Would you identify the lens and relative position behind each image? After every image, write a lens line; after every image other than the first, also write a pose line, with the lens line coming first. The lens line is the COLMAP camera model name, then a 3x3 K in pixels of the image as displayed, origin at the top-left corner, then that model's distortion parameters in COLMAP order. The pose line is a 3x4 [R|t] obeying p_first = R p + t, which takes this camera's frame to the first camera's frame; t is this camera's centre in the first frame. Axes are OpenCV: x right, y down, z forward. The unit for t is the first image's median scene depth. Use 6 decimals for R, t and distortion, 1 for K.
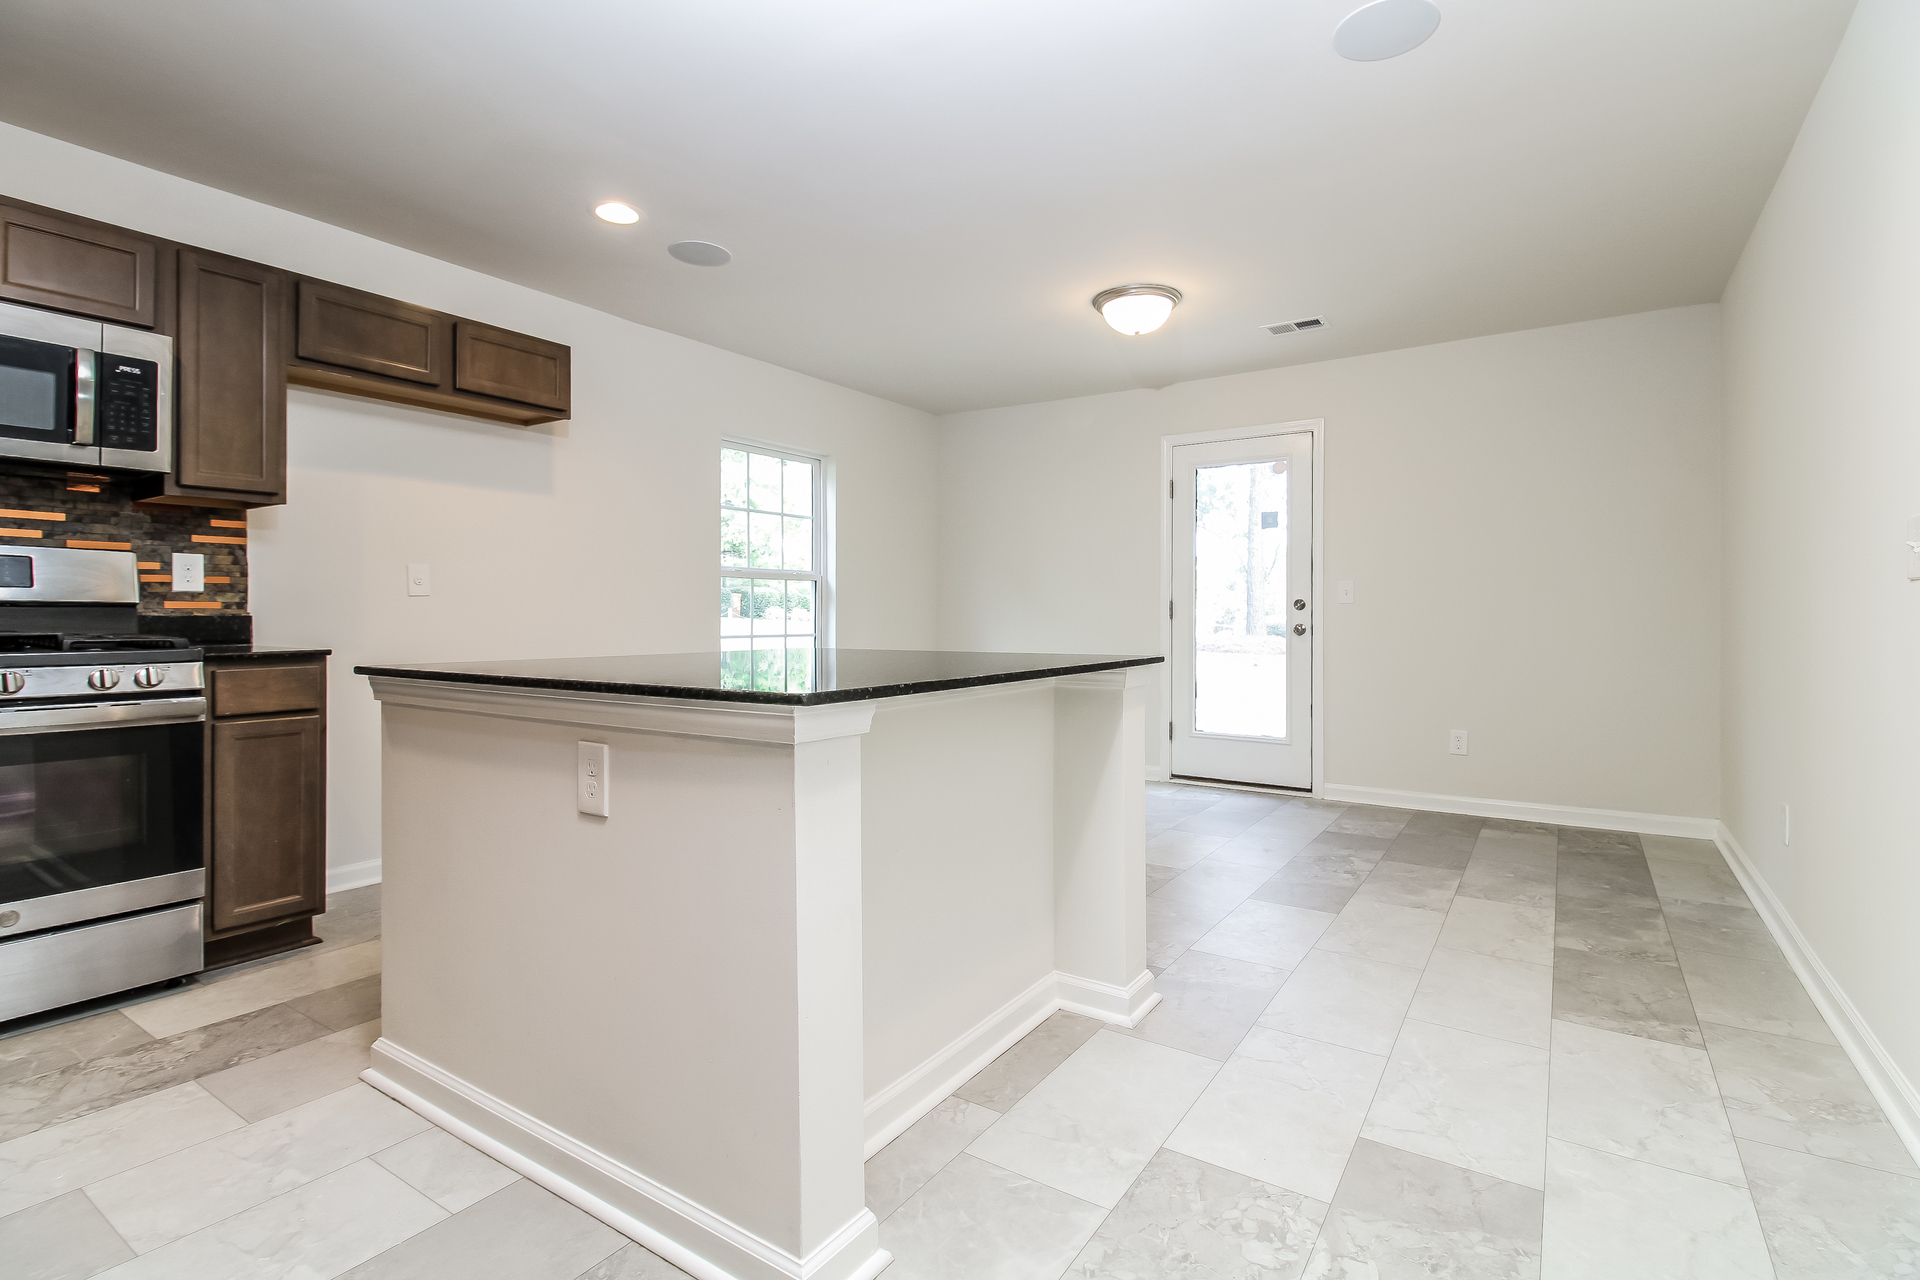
lens RADIAL K [[906.5, 0, 964.0], [0, 906.5, 614.5], [0, 0, 1]] dist [0.026494, -0.015662]
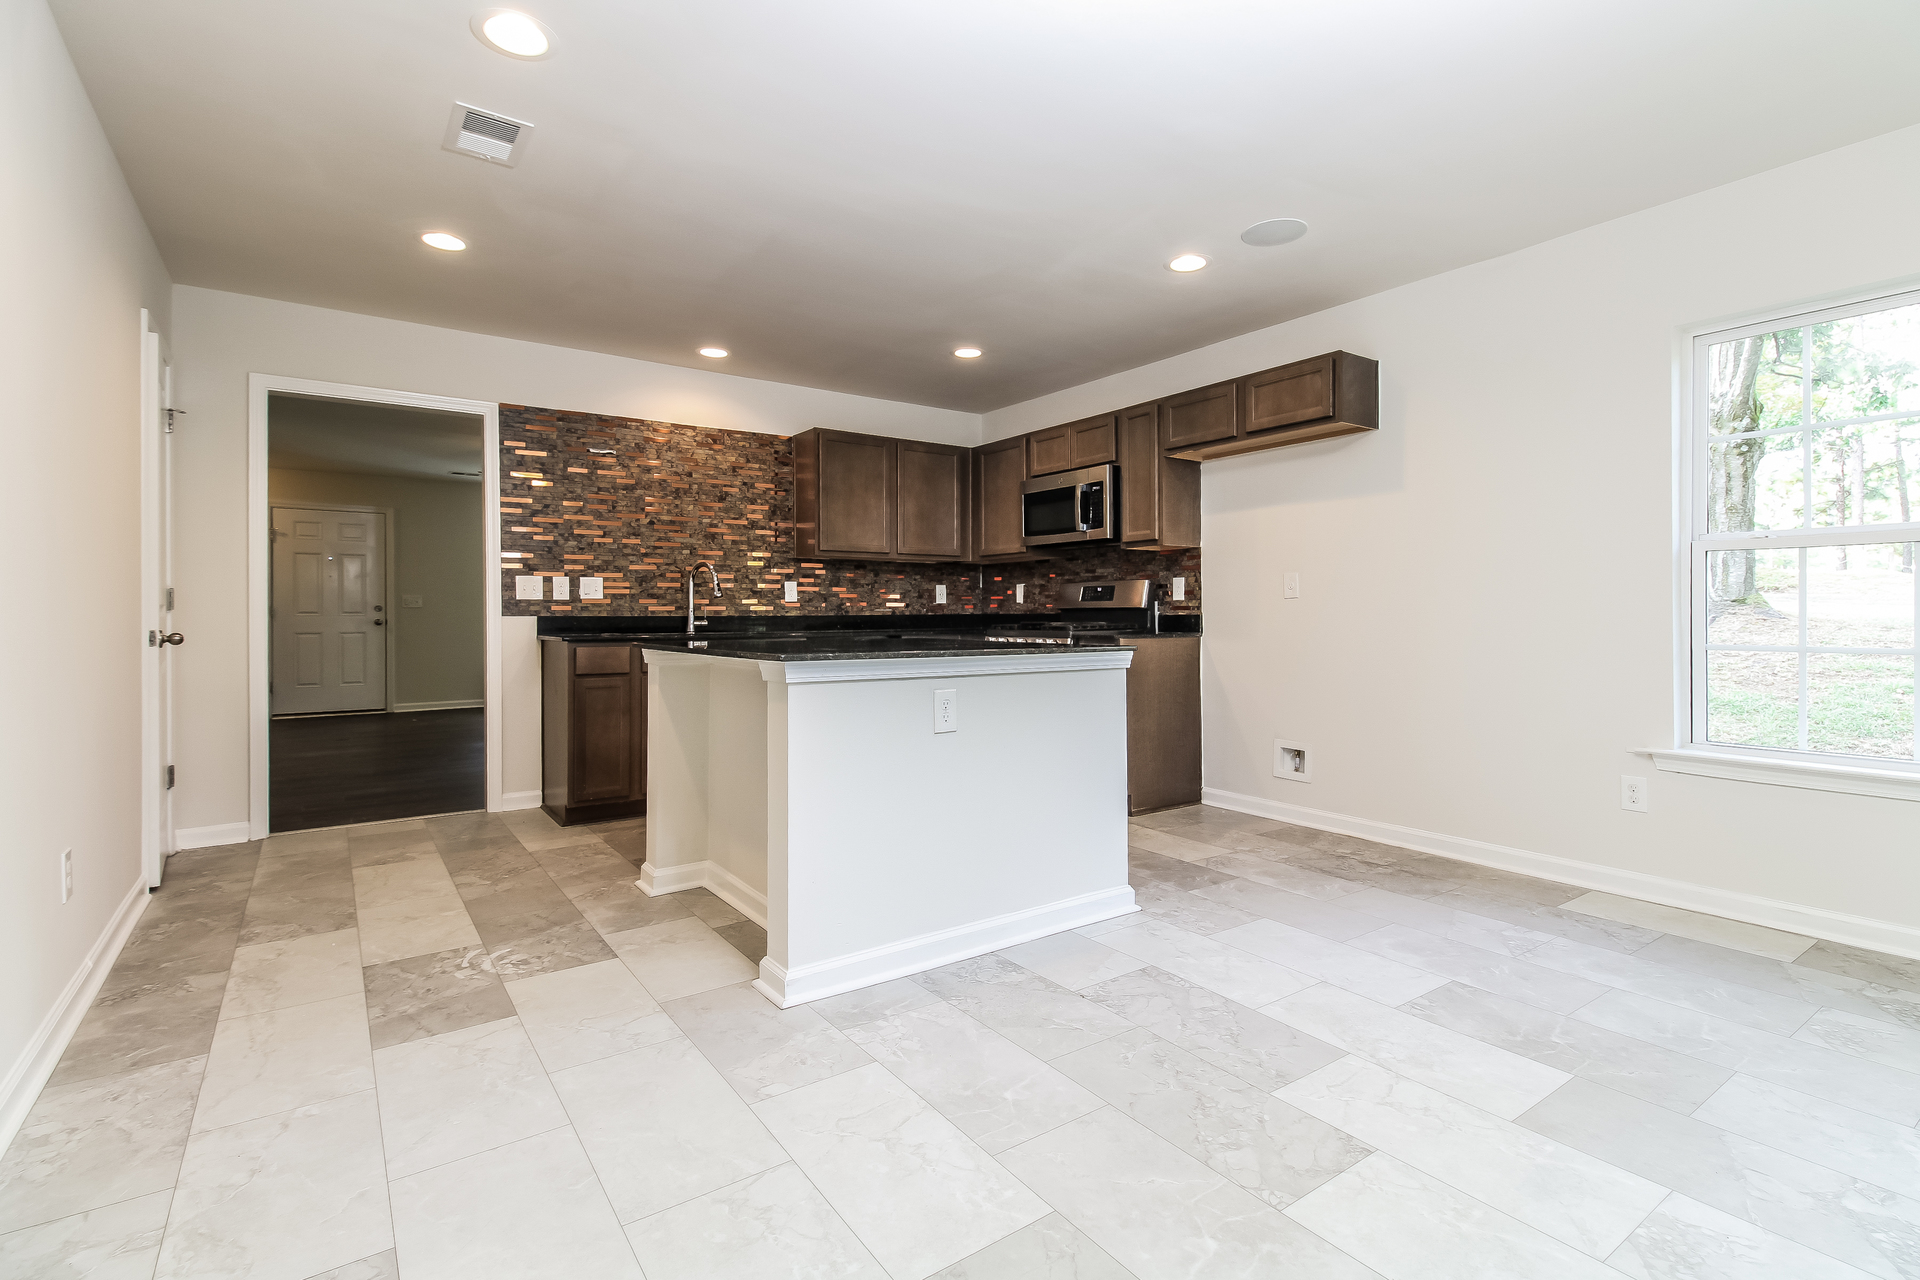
lens RADIAL K [[906.5, 0, 964.0], [0, 906.5, 614.5], [0, 0, 1]] dist [0.026494, -0.015662]
pose [[-0.366657, -0.004070, -0.930347, 1.334409], [0.000302, 0.999990, -0.004494, 0.012621], [0.930356, -0.001928, -0.366652, 1.961395]]
